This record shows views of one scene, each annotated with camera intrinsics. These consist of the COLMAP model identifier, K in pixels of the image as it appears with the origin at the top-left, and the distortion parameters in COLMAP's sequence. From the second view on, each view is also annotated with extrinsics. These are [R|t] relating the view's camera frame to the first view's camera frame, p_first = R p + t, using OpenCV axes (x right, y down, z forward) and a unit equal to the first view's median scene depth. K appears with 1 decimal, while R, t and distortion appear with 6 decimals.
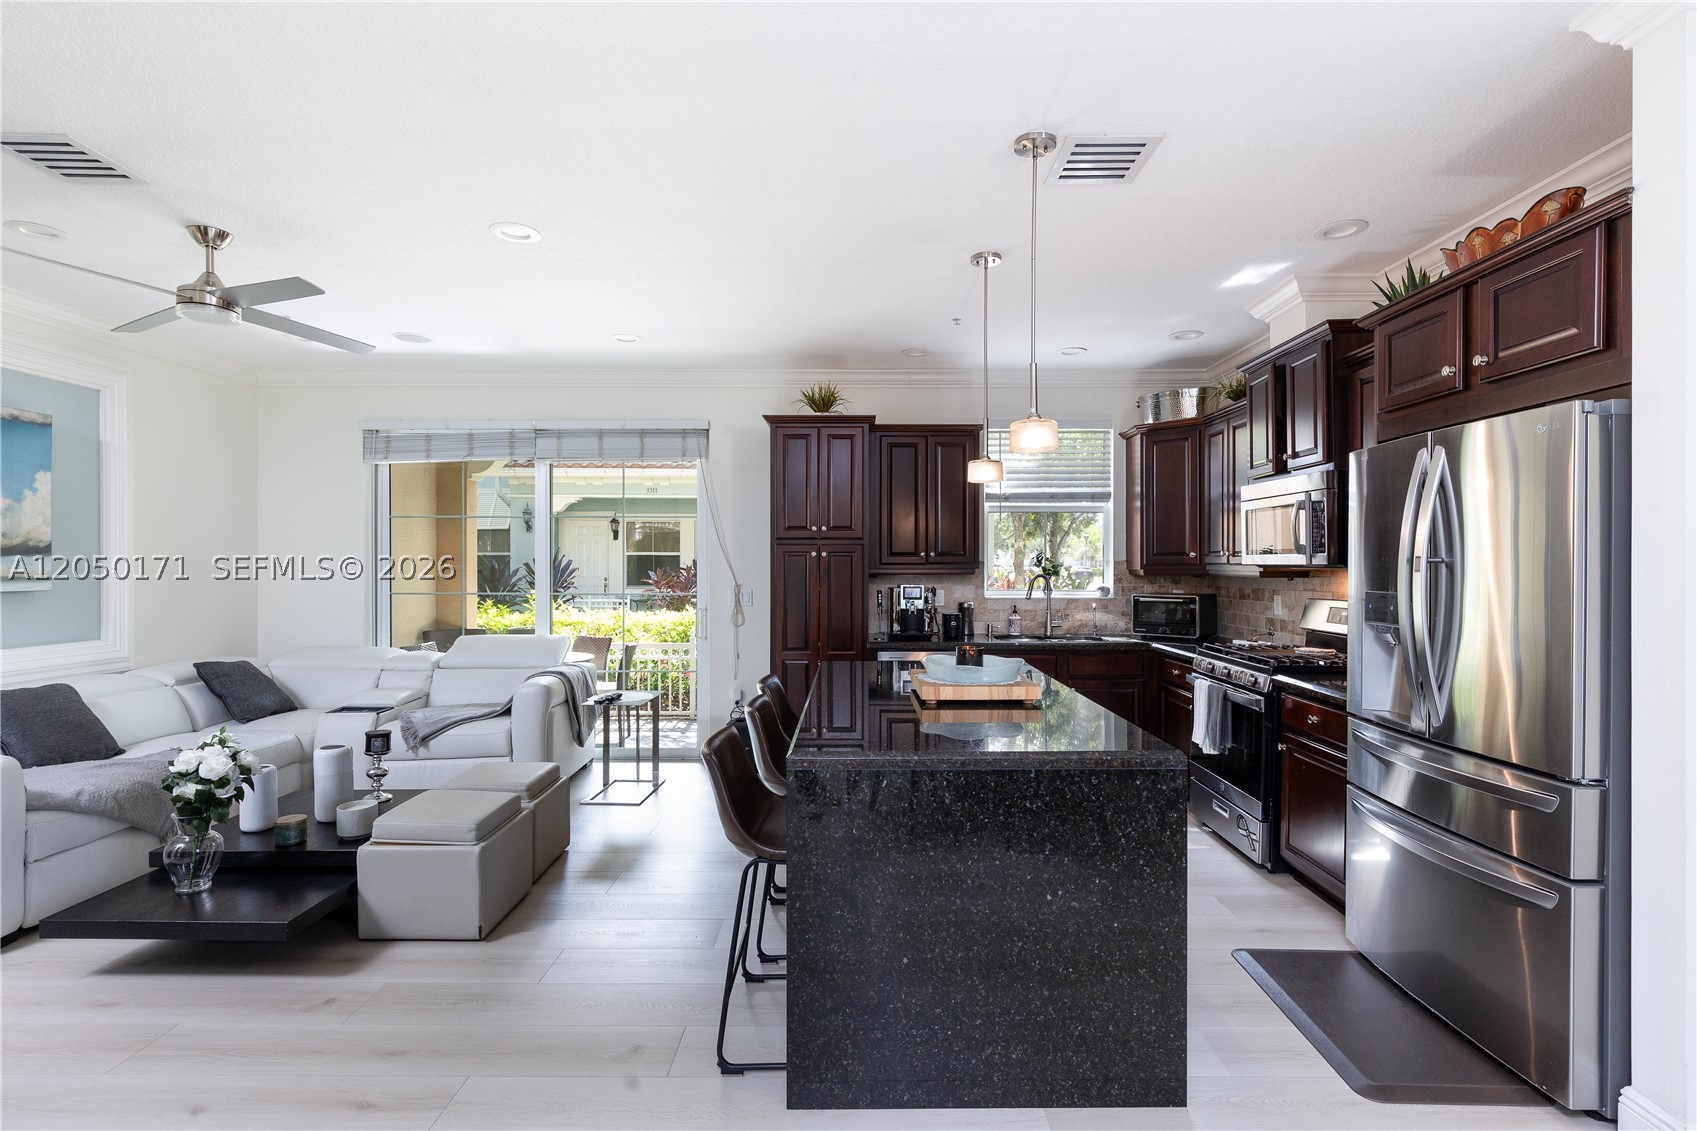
lens RADIAL K [[802.9, 0, 856.5], [0, 802.9, 564.8], [0, 0, 1]] dist [-0.000866, 0.001168]
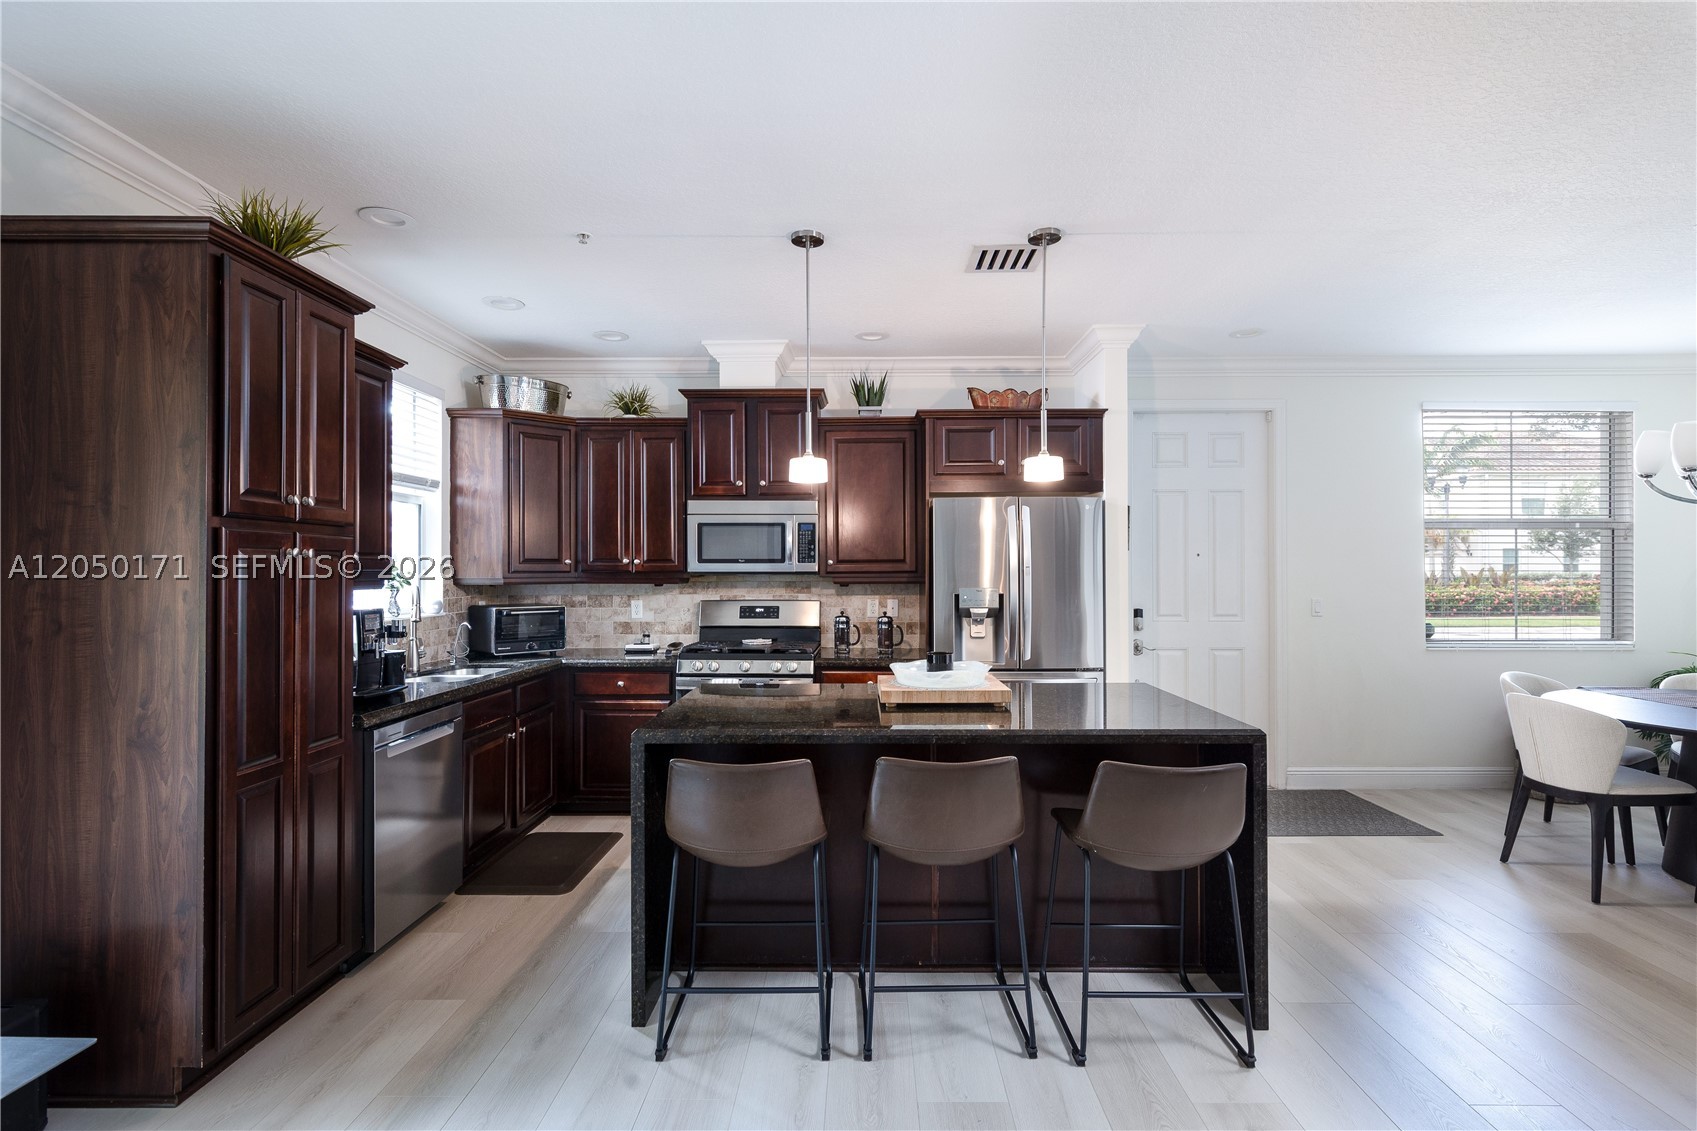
lens RADIAL K [[802.9, 0, 858.5], [0, 802.9, 567.4], [0, 0, 1]] dist [-0.000866, 0.001168]
pose [[-0.002625, -0.000338, 0.999996, -0.634253], [0.003968, 0.999992, 0.000349, -0.006073], [-0.999989, 0.003969, -0.002624, 0.797537]]
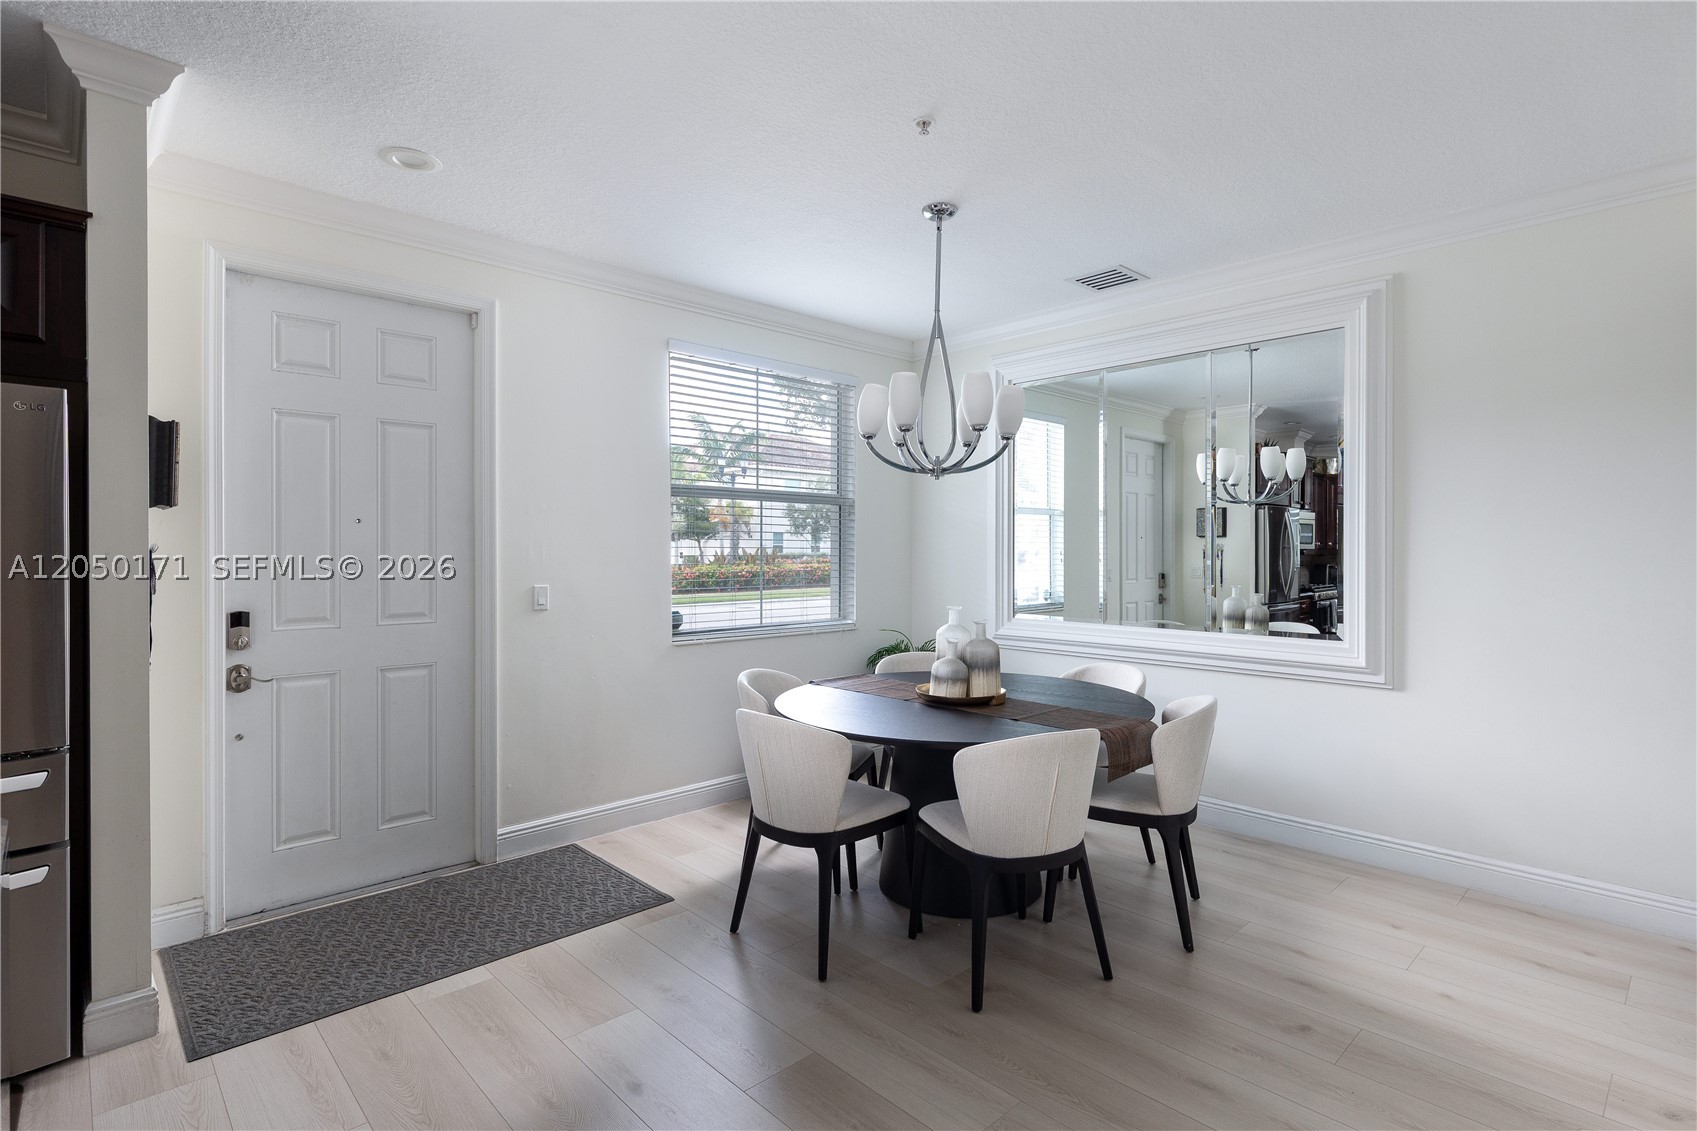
lens RADIAL K [[831.1, 0, 851.1], [0, 831.1, 551.1], [0, 0, 1]] dist [-0.000373, 0.000369]
pose [[-0.696422, -0.004739, 0.717617, -0.299105], [-0.000624, 0.999982, 0.005998, 0.001352], [-0.717632, 0.003729, -0.696413, 0.480989]]
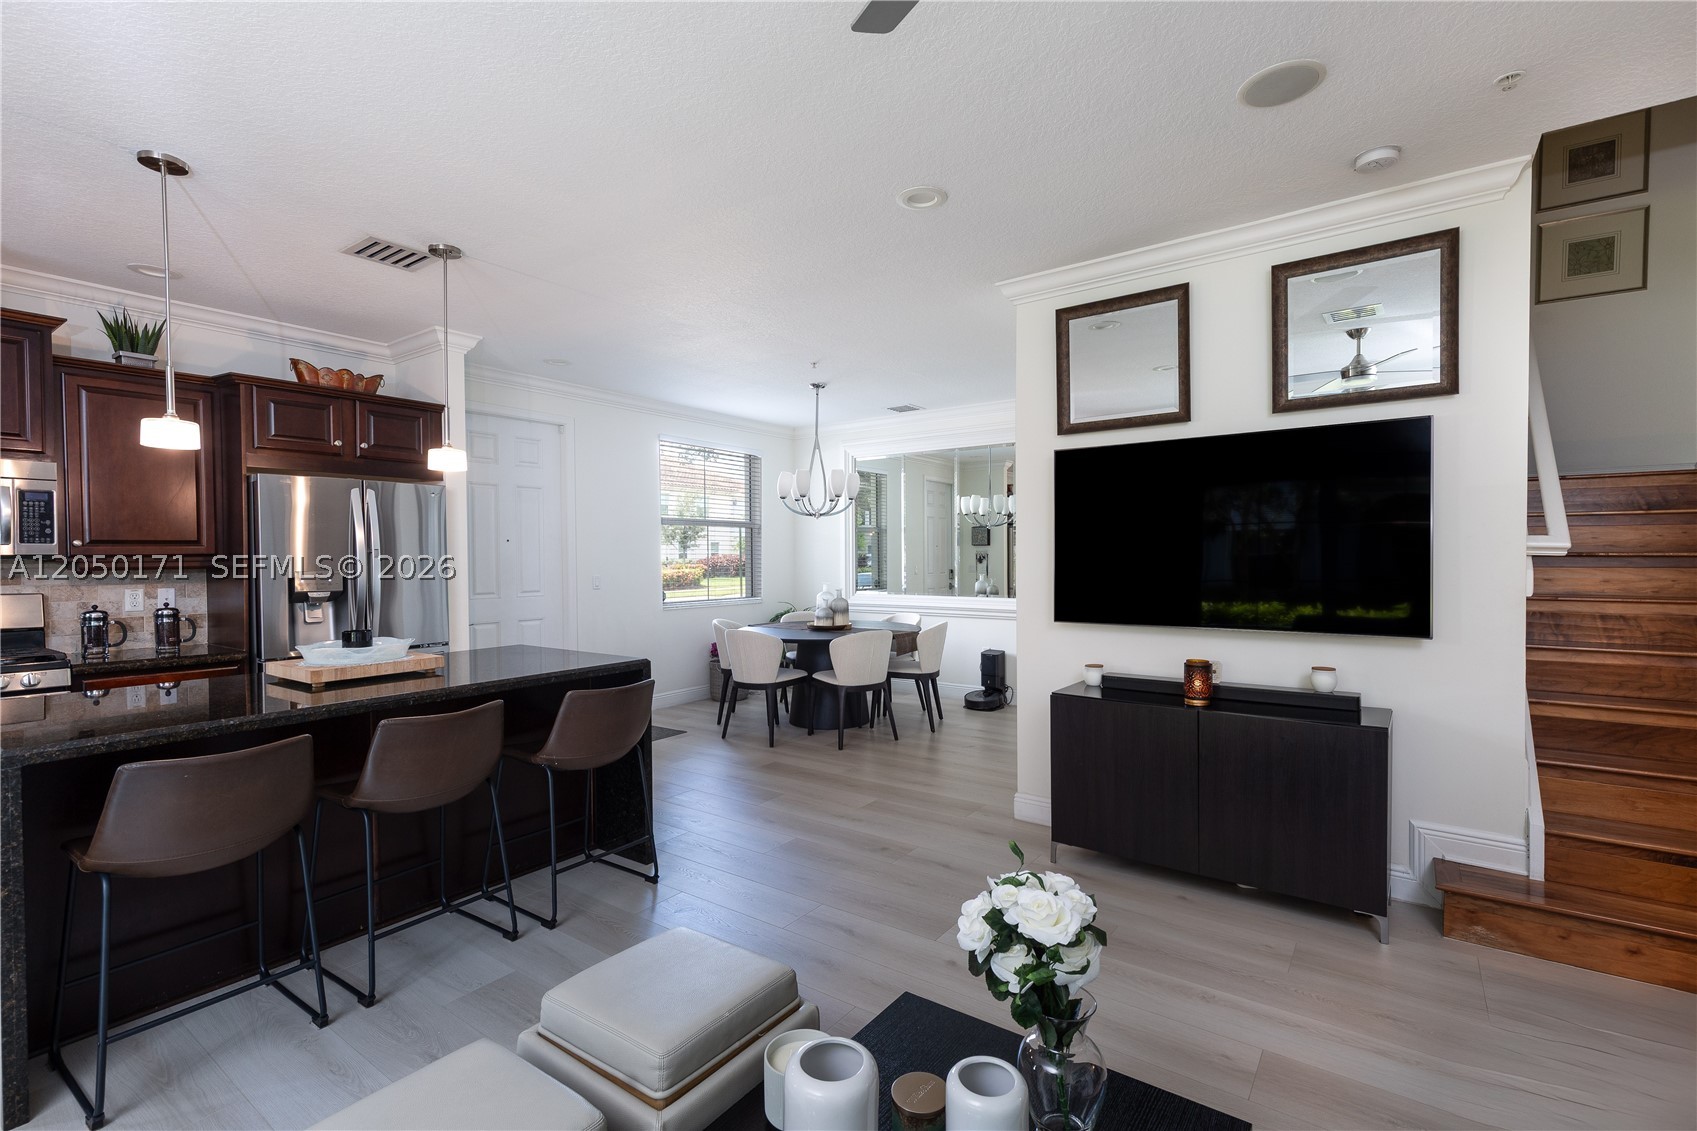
lens RADIAL K [[756.3, 0, 859.3], [0, 756.3, 561.2], [0, 0, 1]] dist [-0.000183, -0.000233]
pose [[-0.822451, -0.001265, 0.568834, -0.689795], [0.006179, 0.999919, 0.011158, 0.003298], [-0.568802, 0.012691, -0.822377, 1.033284]]
